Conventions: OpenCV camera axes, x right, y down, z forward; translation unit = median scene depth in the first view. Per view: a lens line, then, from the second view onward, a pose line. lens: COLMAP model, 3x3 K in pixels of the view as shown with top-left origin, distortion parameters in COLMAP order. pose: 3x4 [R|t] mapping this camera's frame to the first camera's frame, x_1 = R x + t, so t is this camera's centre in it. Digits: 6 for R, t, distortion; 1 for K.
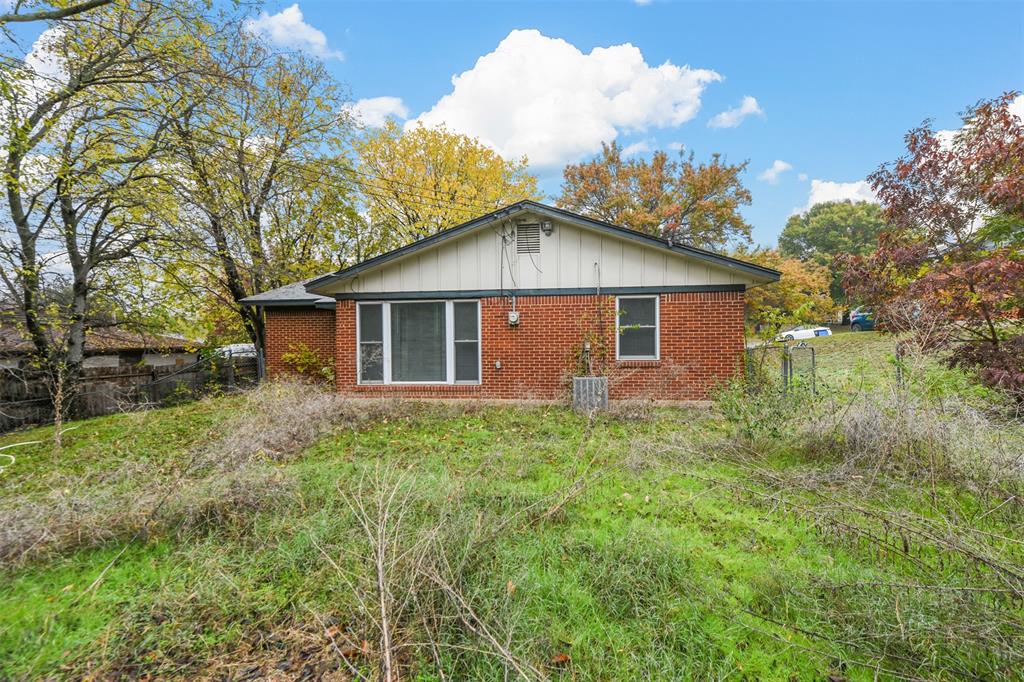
lens RADIAL K [[389.3, 0, 514.0], [0, 389.3, 345.2], [0, 0, 1]] dist [0.000965, 0.000131]
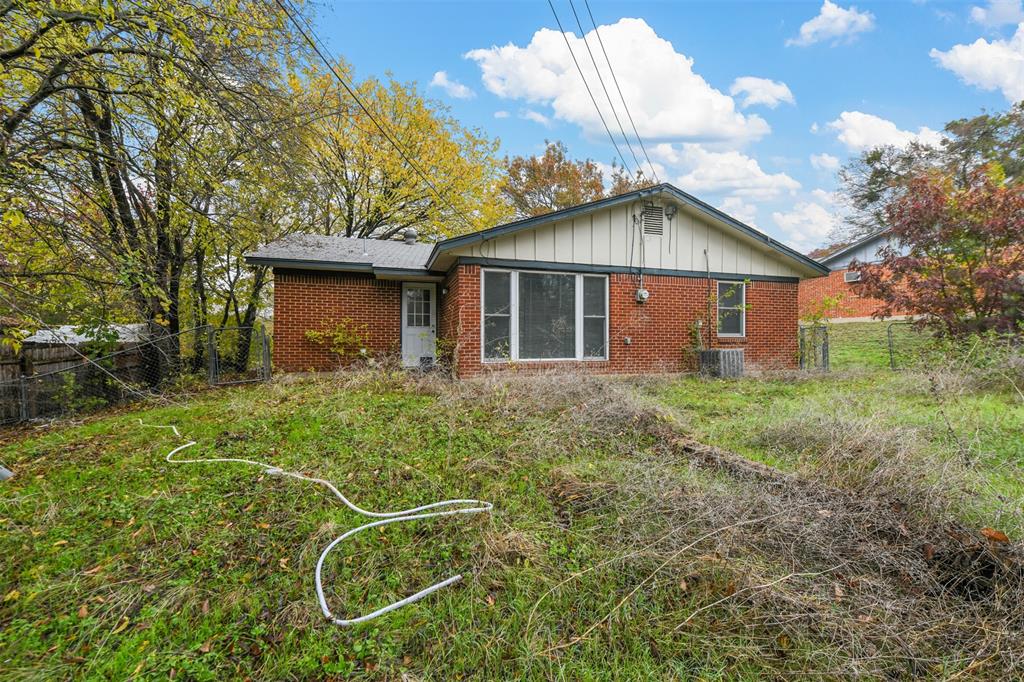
lens RADIAL K [[400.9, 0, 512.0], [0, 400.9, 341.0], [0, 0, 1]] dist [0.000737, 0.000114]
pose [[0.920151, 0.010134, 0.391433, -0.711785], [-0.007030, 0.999931, -0.009360, 0.062373], [-0.391501, 0.005861, 0.920159, 0.148920]]
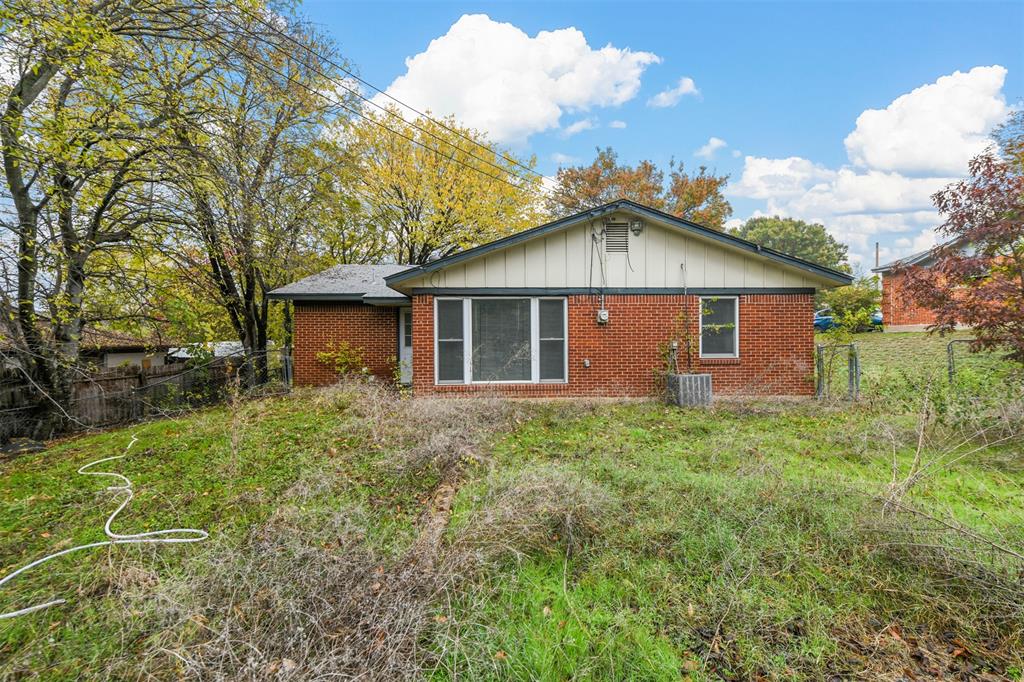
lens RADIAL K [[389.3, 0, 514.0], [0, 389.3, 345.2], [0, 0, 1]] dist [0.000965, 0.000131]
pose [[0.989882, 0.002337, 0.141874, -0.357143], [-0.001969, 0.999994, -0.002733, 0.007707], [-0.141880, 0.002426, 0.989881, 0.039865]]
